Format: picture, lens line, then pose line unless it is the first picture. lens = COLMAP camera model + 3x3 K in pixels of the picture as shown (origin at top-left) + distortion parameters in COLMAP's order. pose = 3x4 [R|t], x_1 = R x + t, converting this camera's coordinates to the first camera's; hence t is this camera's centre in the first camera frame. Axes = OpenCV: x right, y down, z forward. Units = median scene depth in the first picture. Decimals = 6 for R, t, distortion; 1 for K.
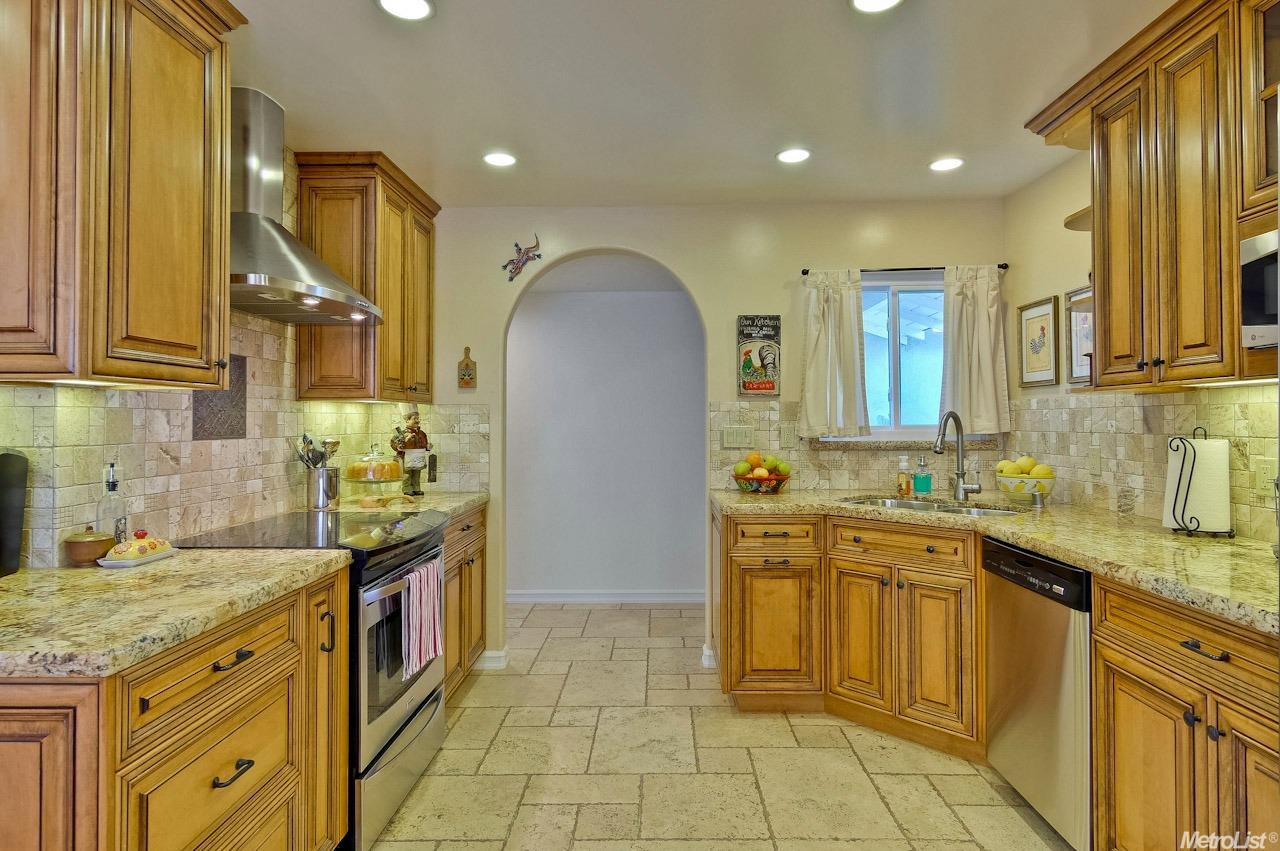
lens RADIAL K [[700.7, 0, 647.7], [0, 700.7, 412.3], [0, 0, 1]] dist [-0.001025, -0.001010]
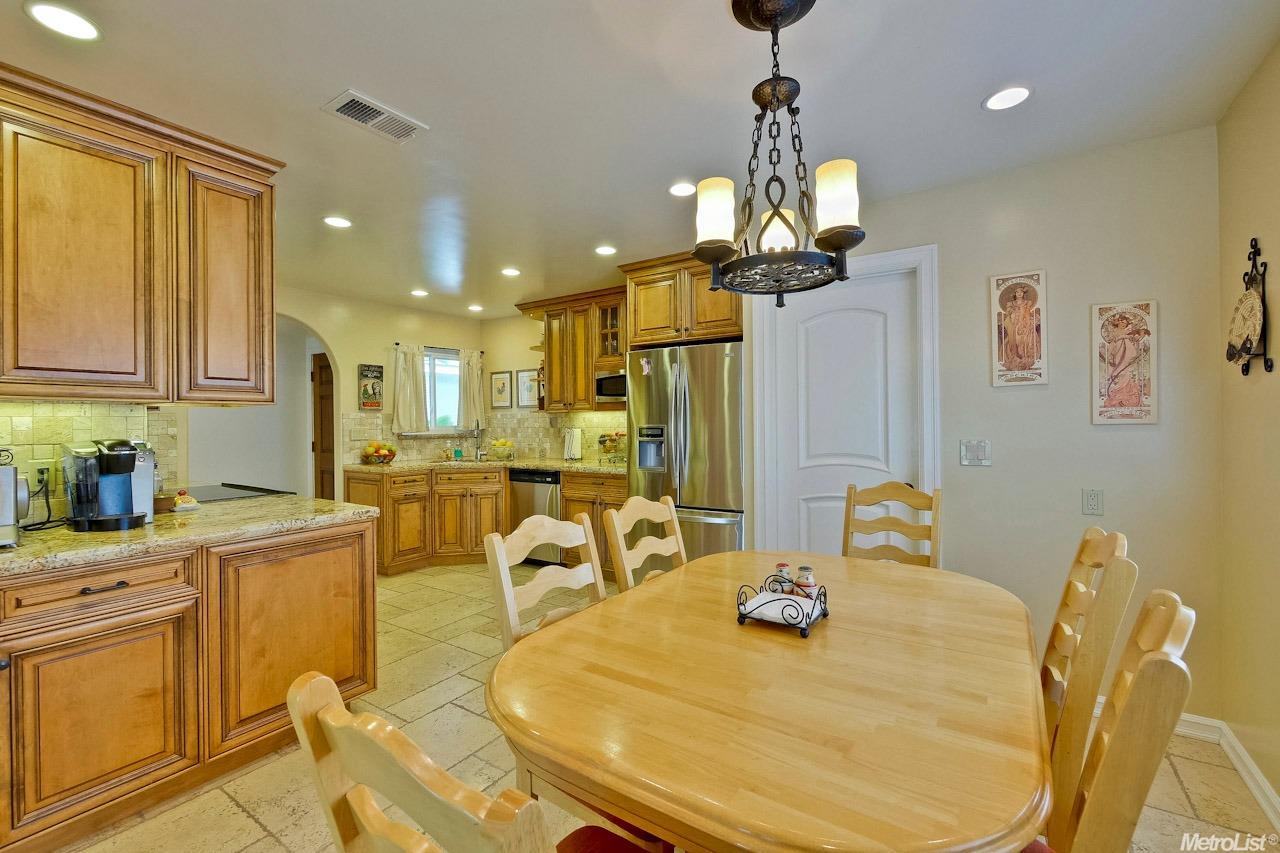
lens RADIAL K [[547.8, 0, 637.6], [0, 547.8, 421.1], [0, 0, 1]] dist [-0.000812, -0.001638]
pose [[0.547445, -0.001908, 0.836840, -0.775895], [-0.003335, 0.999984, 0.004462, -0.004926], [-0.836835, -0.005233, 0.547430, -0.397453]]
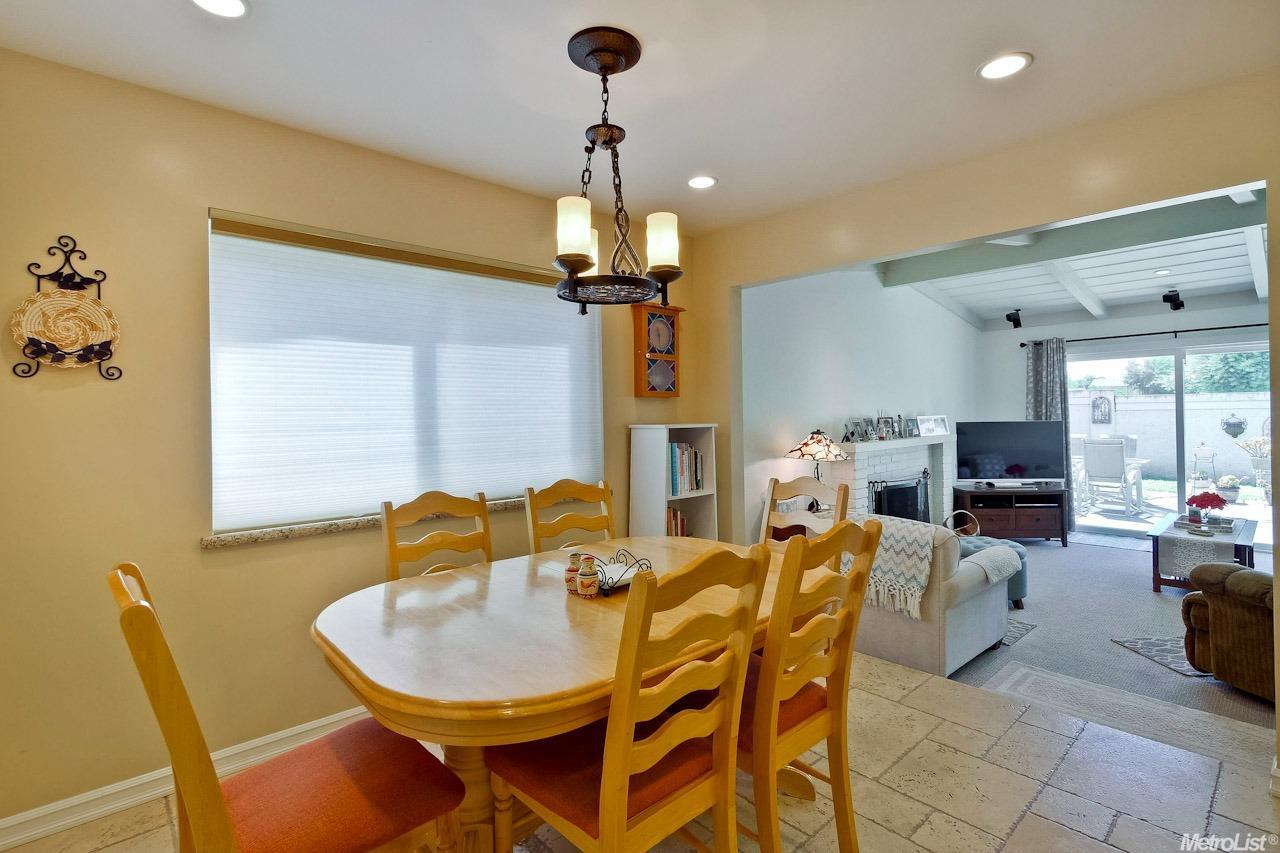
lens RADIAL K [[599.8, 0, 640.3], [0, 599.8, 410.7], [0, 0, 1]] dist [-0.002427, 0.002313]
pose [[-0.729474, 0.007384, -0.683968, 0.112634], [0.021965, 0.999679, -0.012634, -0.001018], [0.683655, -0.024240, -0.729402, 0.246323]]
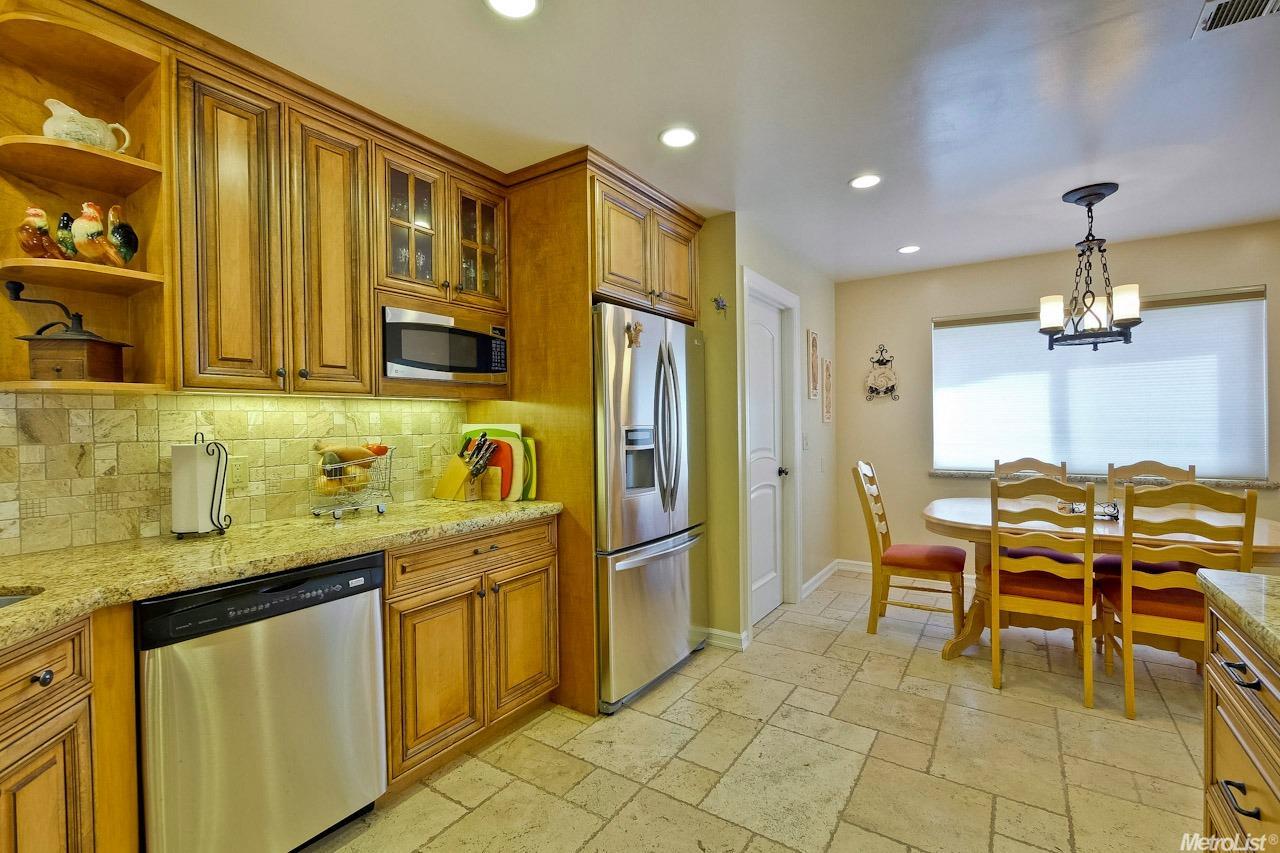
lens RADIAL K [[560.1, 0, 649.0], [0, 560.1, 428.7], [0, 0, 1]] dist [-0.005280, 0.000834]
pose [[-0.842598, 0.006233, 0.538507, -0.166597], [0.006999, 0.999975, -0.000623, 0.015762], [-0.538497, 0.003244, -0.842621, 0.989067]]
